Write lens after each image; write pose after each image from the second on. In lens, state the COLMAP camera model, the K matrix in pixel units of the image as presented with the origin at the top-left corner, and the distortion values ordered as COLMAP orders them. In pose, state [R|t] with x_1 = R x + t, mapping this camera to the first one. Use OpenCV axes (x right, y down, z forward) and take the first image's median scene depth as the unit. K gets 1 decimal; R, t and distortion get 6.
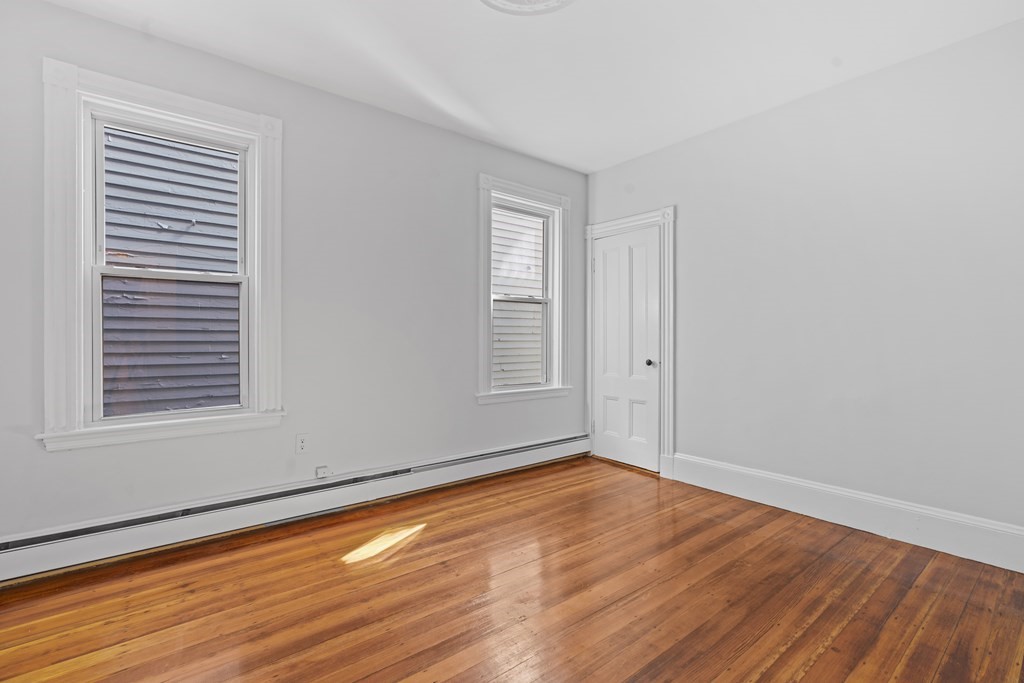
lens RADIAL K [[461.0, 0, 509.9], [0, 461.0, 340.5], [0, 0, 1]] dist [-0.014283, 0.007703]
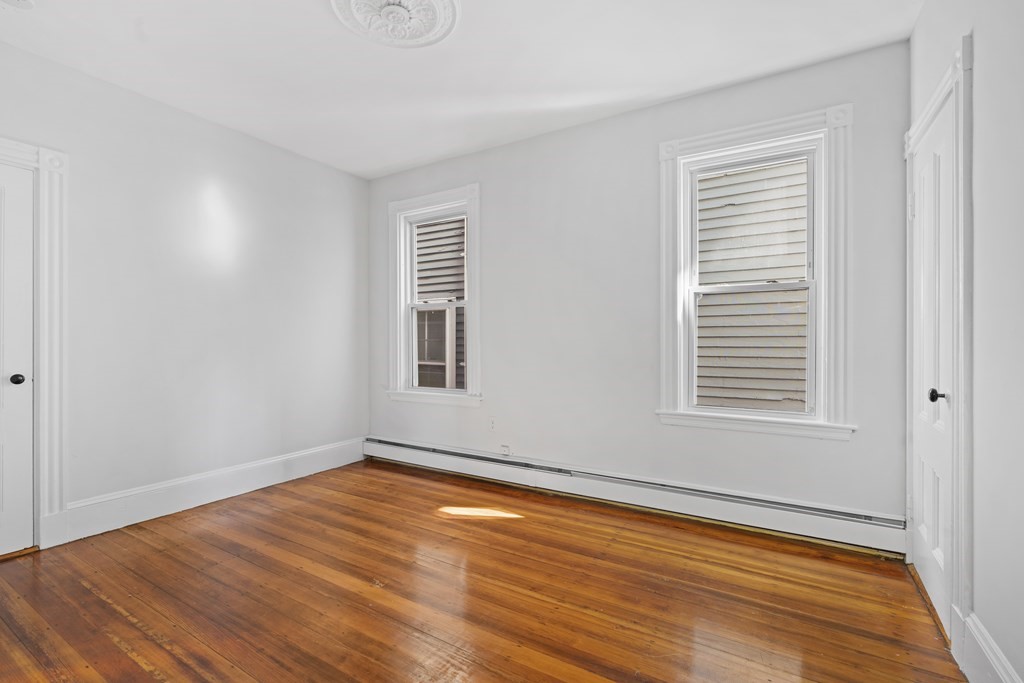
lens RADIAL K [[461.0, 0, 500.8], [0, 461.0, 346.6], [0, 0, 1]] dist [-0.014283, 0.007703]
pose [[0.344686, 0.007170, -0.938691, 0.731994], [-0.006111, 0.999967, 0.005394, -0.001488], [0.938698, 0.003877, 0.344718, 0.535940]]
